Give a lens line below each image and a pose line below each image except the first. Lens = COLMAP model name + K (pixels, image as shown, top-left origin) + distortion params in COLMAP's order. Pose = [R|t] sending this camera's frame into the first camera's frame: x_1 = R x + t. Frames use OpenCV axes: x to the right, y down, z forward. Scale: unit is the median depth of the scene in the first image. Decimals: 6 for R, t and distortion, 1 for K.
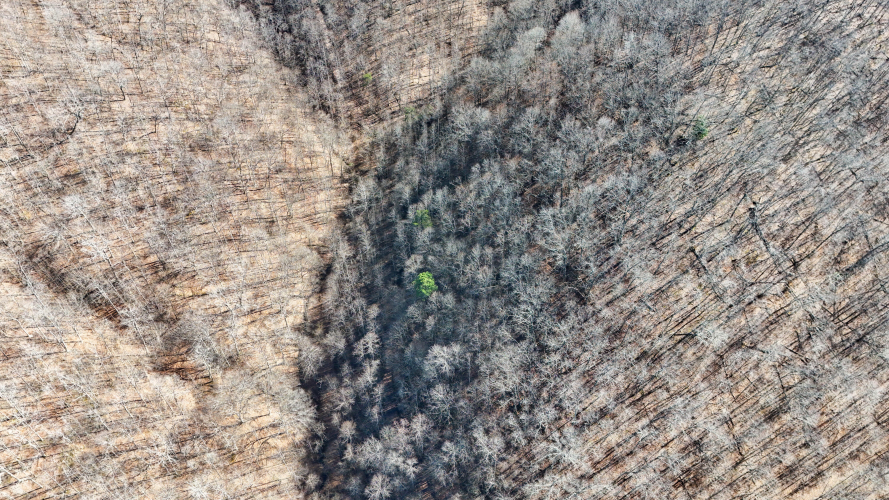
lens RADIAL K [[619.4, 0, 444.5], [0, 619.4, 250.0], [0, 0, 1]] dist [0.060675, -0.070458]
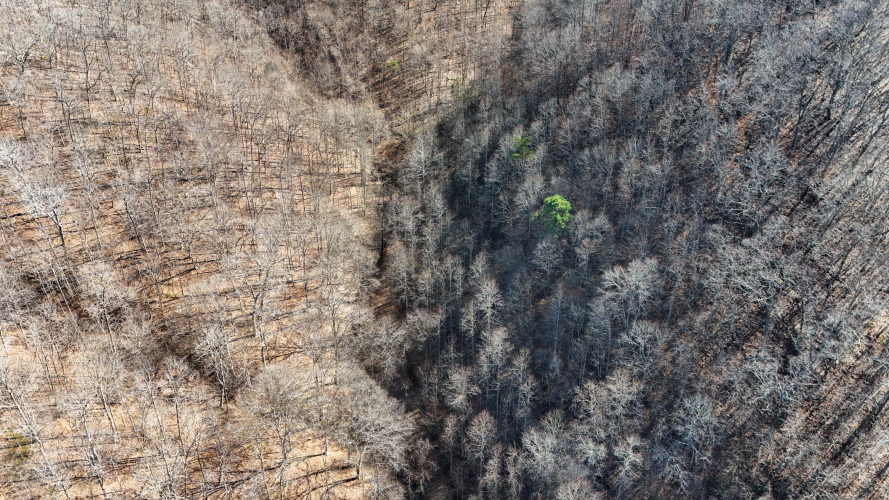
lens RADIAL K [[619.4, 0, 444.5], [0, 619.4, 250.0], [0, 0, 1]] dist [0.060675, -0.070458]
pose [[0.993208, -0.083631, 0.080899, -0.206163], [0.100937, 0.965142, -0.241481, 0.241612], [-0.057884, 0.248007, 0.967027, 0.358004]]
